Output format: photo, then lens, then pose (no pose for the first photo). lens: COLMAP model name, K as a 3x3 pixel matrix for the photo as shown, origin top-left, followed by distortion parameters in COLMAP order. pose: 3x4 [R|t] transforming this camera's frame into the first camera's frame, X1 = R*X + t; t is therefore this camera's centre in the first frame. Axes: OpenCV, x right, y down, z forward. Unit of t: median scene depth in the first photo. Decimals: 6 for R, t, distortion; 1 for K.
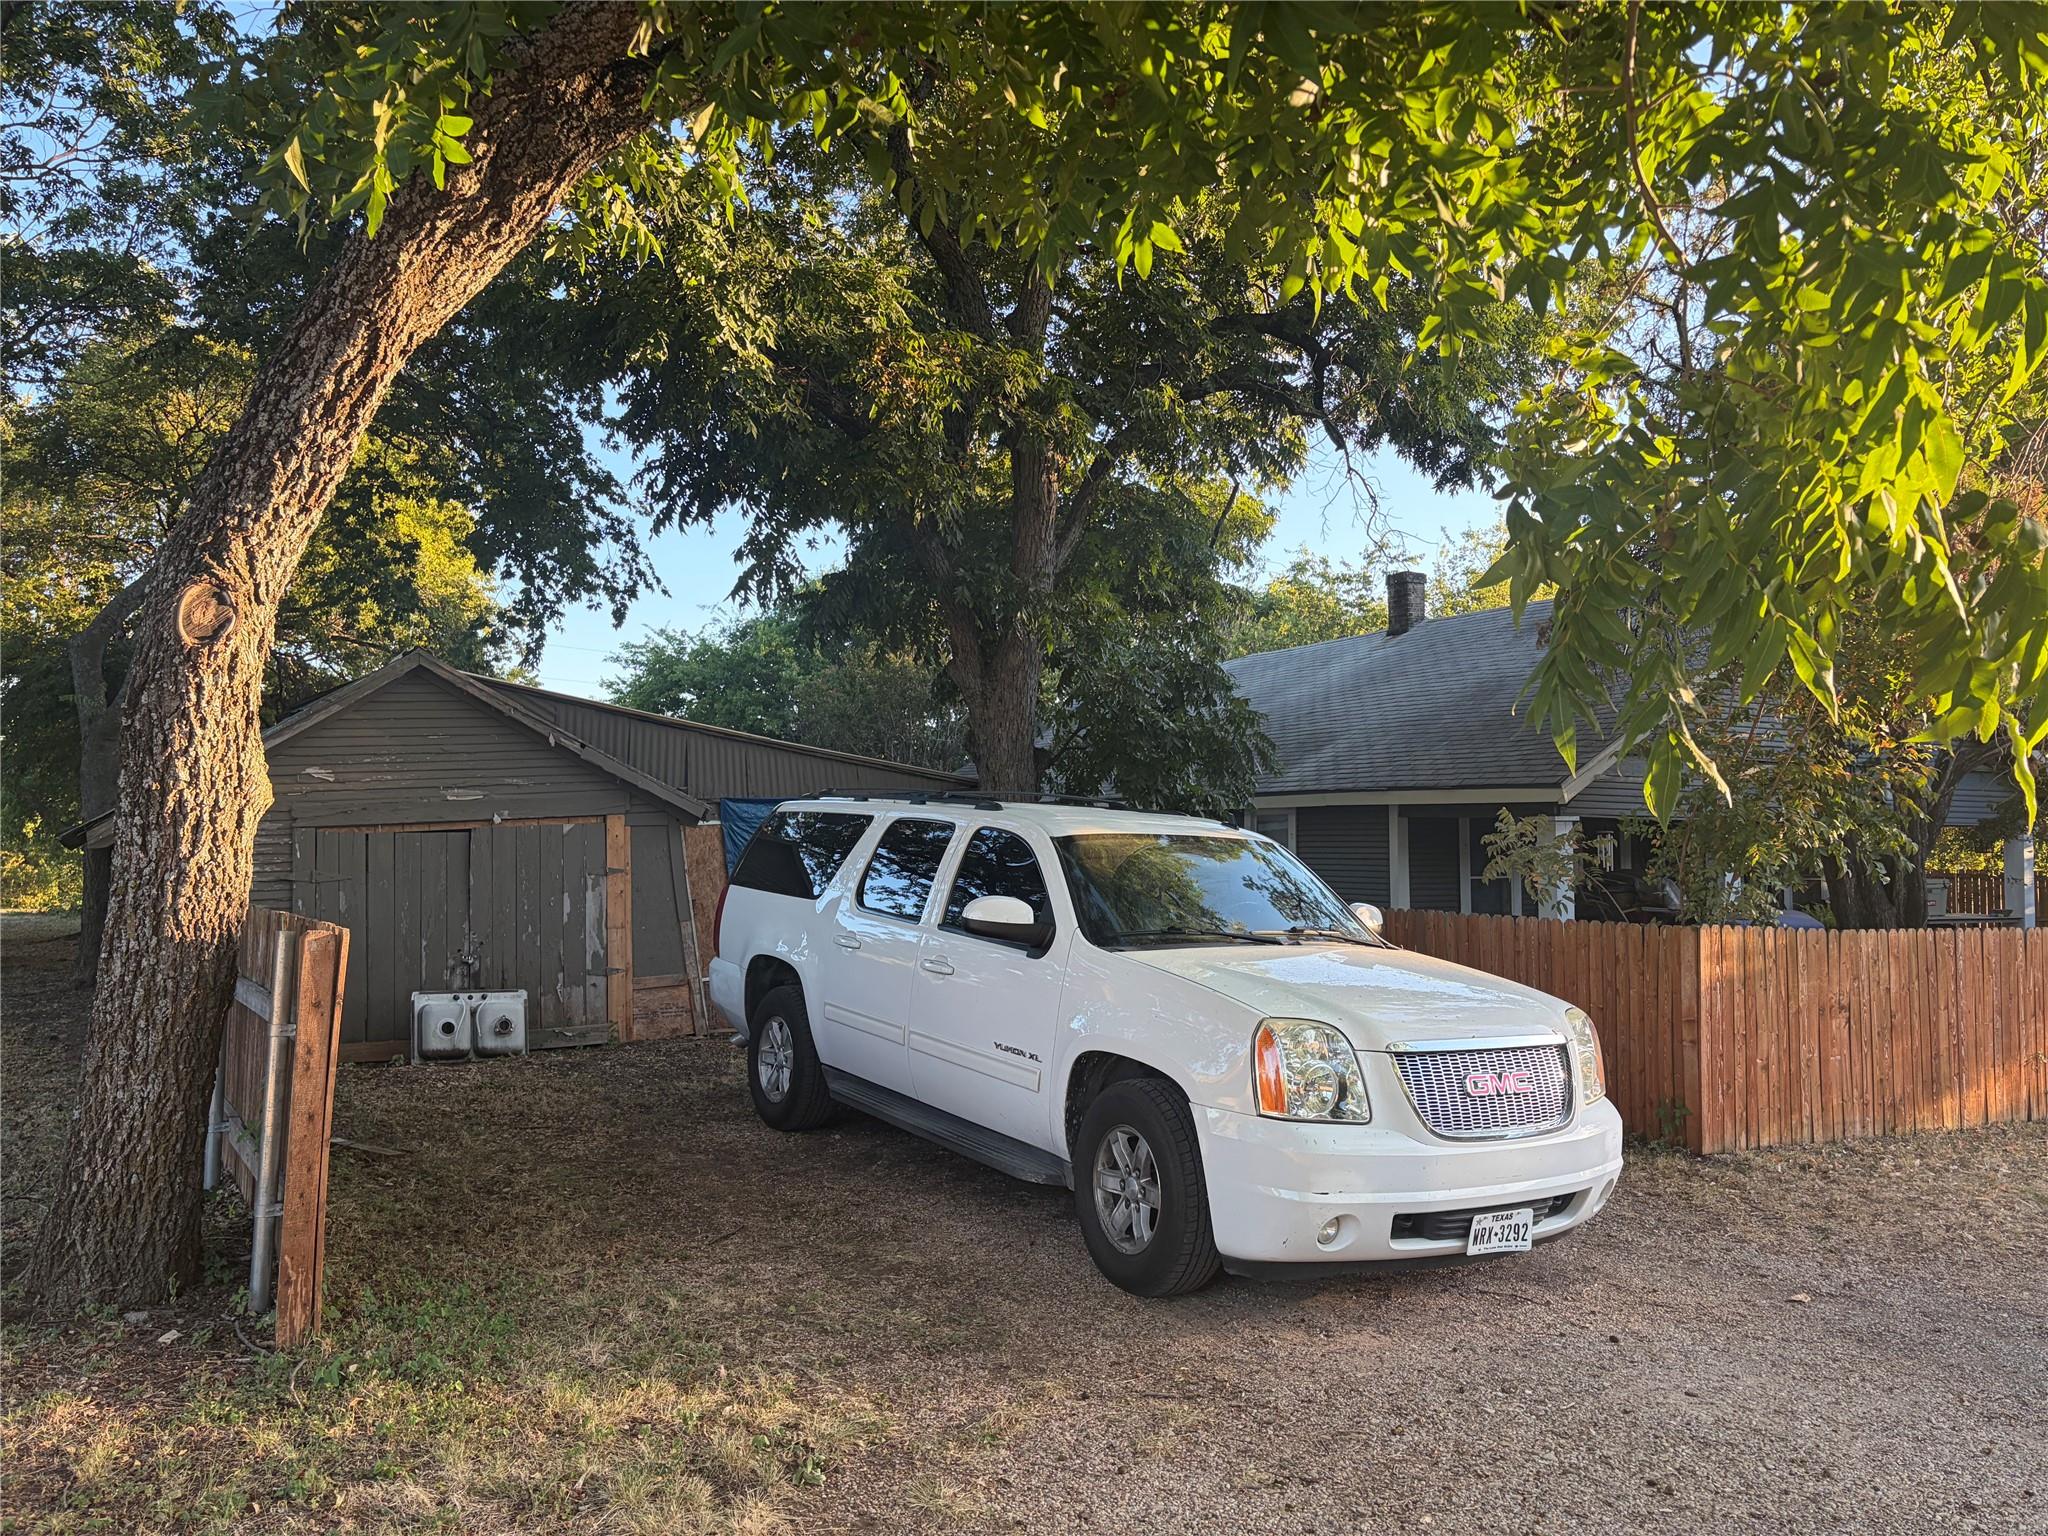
lens RADIAL K [[1535.0, 0, 1025.8], [0, 1535.0, 768.4], [0, 0, 1]] dist [0.050816, -0.055163]
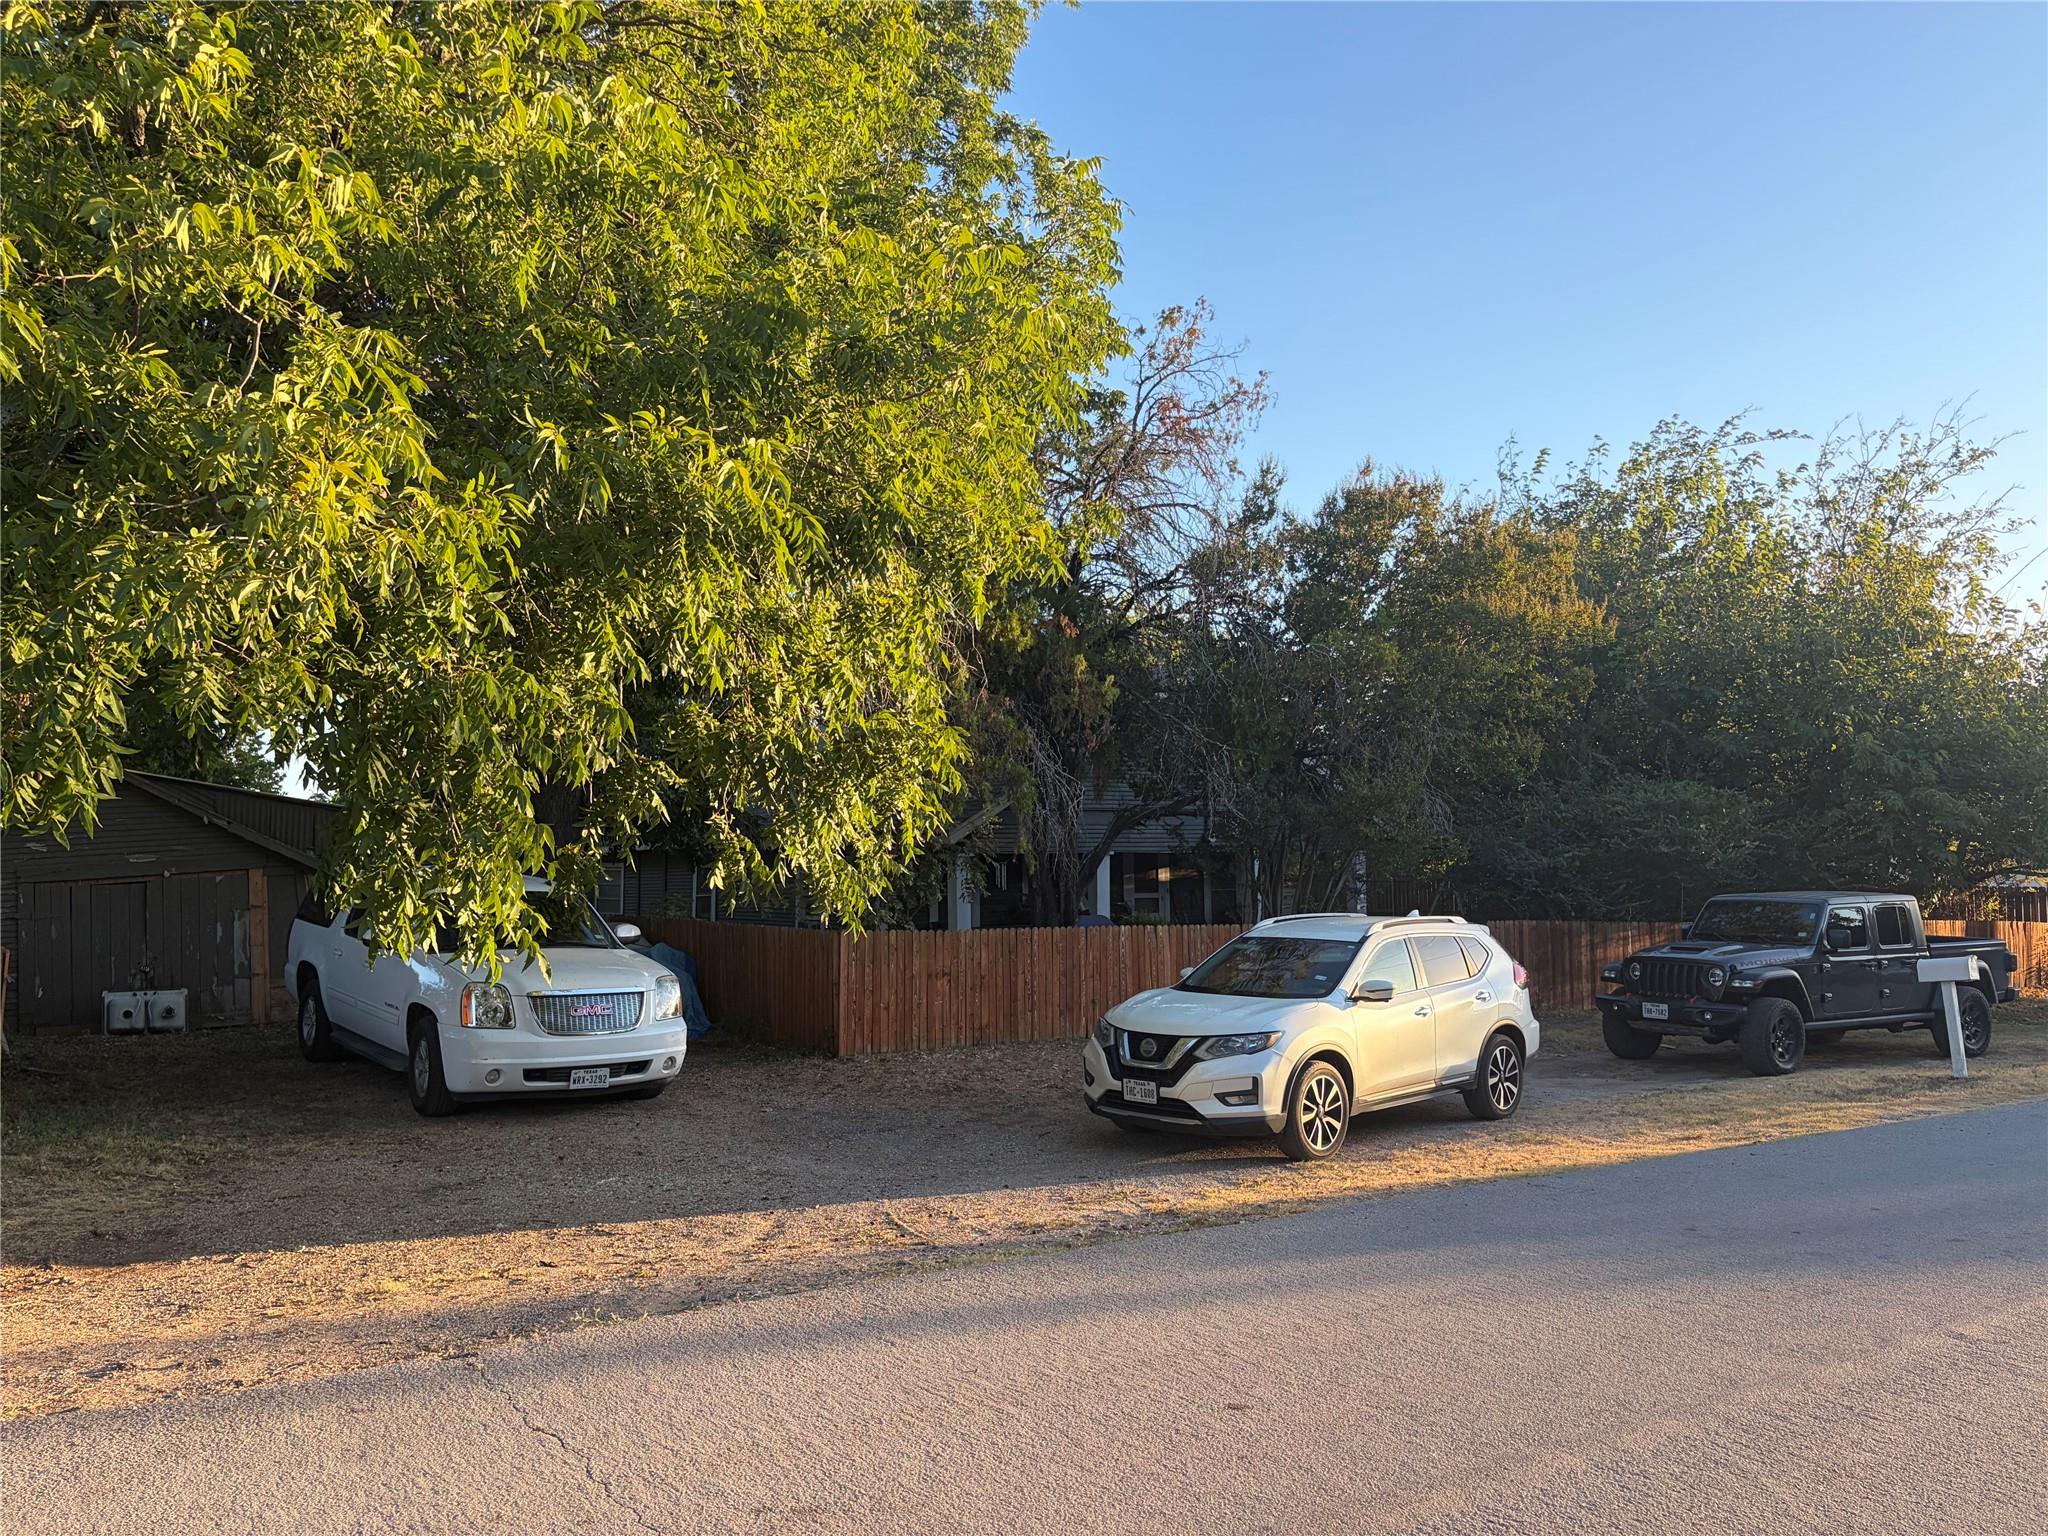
lens RADIAL K [[1535.0, 0, 1026.1], [0, 1535.0, 766.0], [0, 0, 1]] dist [0.050816, -0.055163]
pose [[0.995197, -0.009808, 0.097395, 0.355355], [0.010312, 0.999936, -0.004679, -0.058850], [-0.097343, 0.005661, 0.995235, -0.599144]]
